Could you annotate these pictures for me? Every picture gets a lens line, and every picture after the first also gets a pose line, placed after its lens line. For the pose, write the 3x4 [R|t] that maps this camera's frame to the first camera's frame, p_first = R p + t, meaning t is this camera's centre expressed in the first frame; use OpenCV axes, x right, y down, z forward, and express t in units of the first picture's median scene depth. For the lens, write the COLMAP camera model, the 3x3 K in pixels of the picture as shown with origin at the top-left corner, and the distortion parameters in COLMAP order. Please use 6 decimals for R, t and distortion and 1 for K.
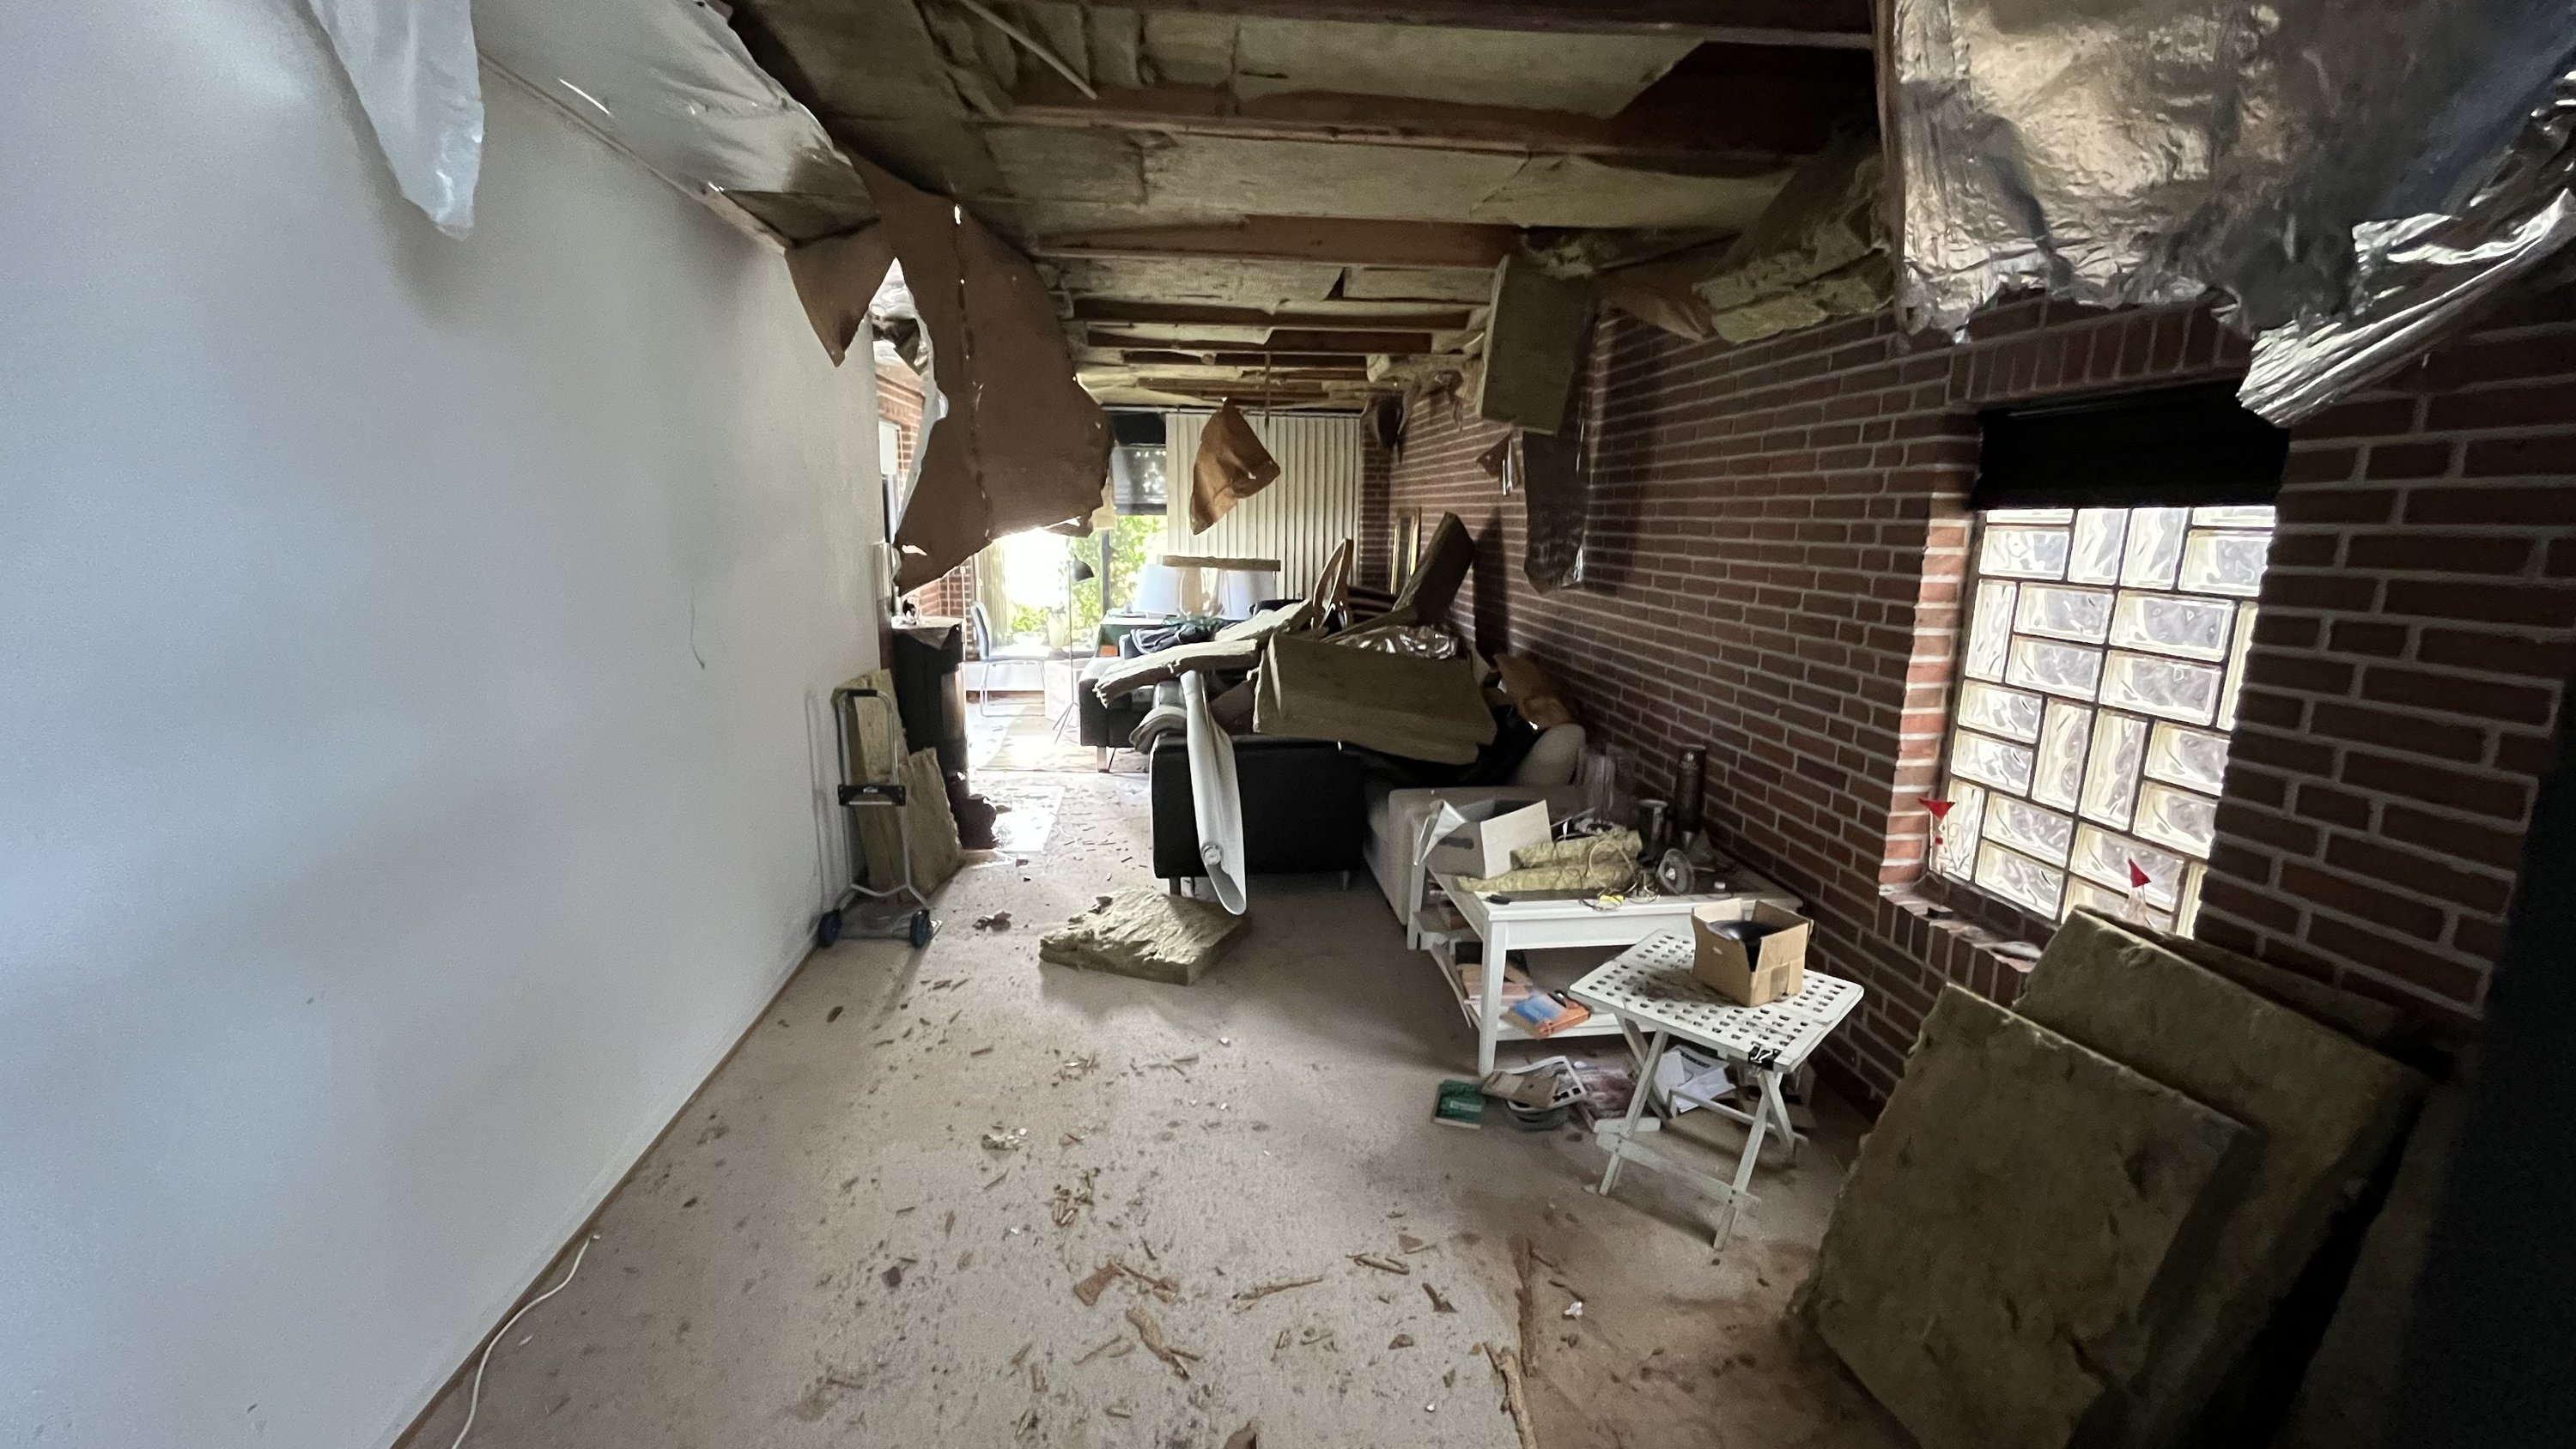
lens RADIAL K [[1048.6, 0, 1282.2], [0, 1048.6, 725.5], [0, 0, 1]] dist [-0.000947, -0.000097]
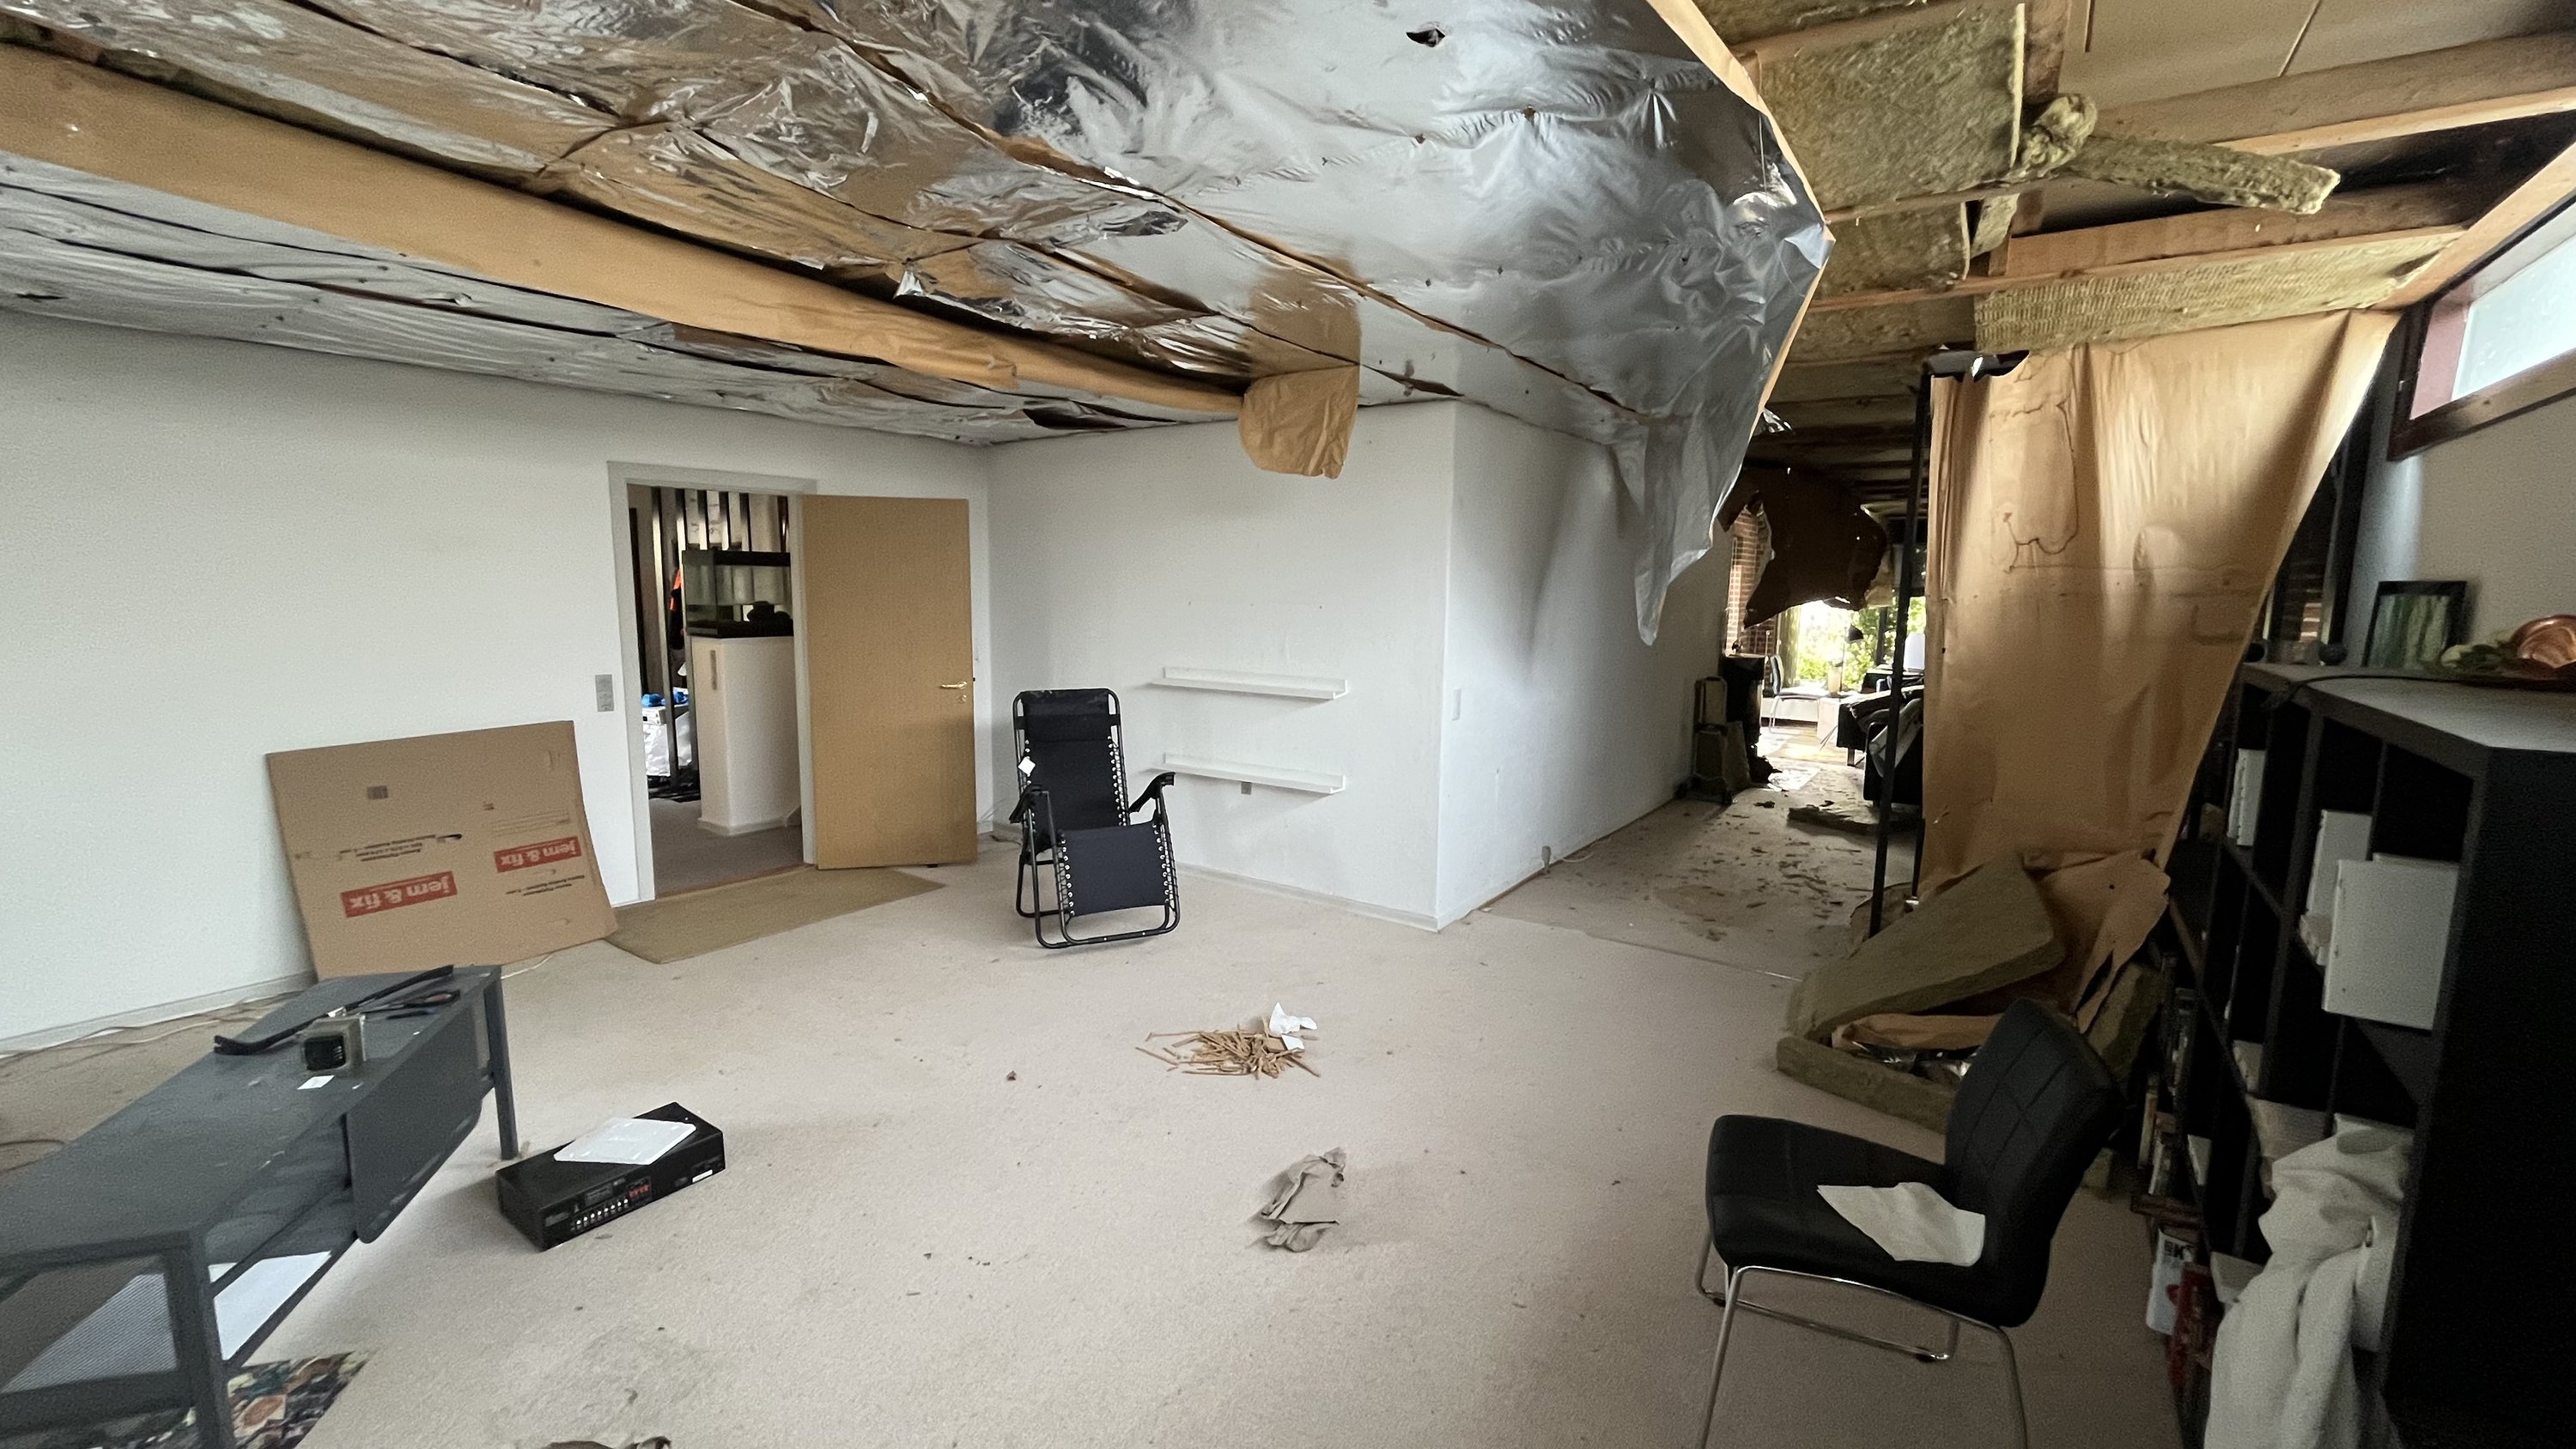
lens RADIAL K [[1048.6, 0, 1289.0], [0, 1048.6, 719.9], [0, 0, 1]] dist [-0.000947, -0.000097]
pose [[0.754130, 0.078371, -0.652032, 0.264957], [-0.125705, 0.991722, -0.026189, 0.163012], [0.644582, 0.101713, 0.757739, -0.895036]]
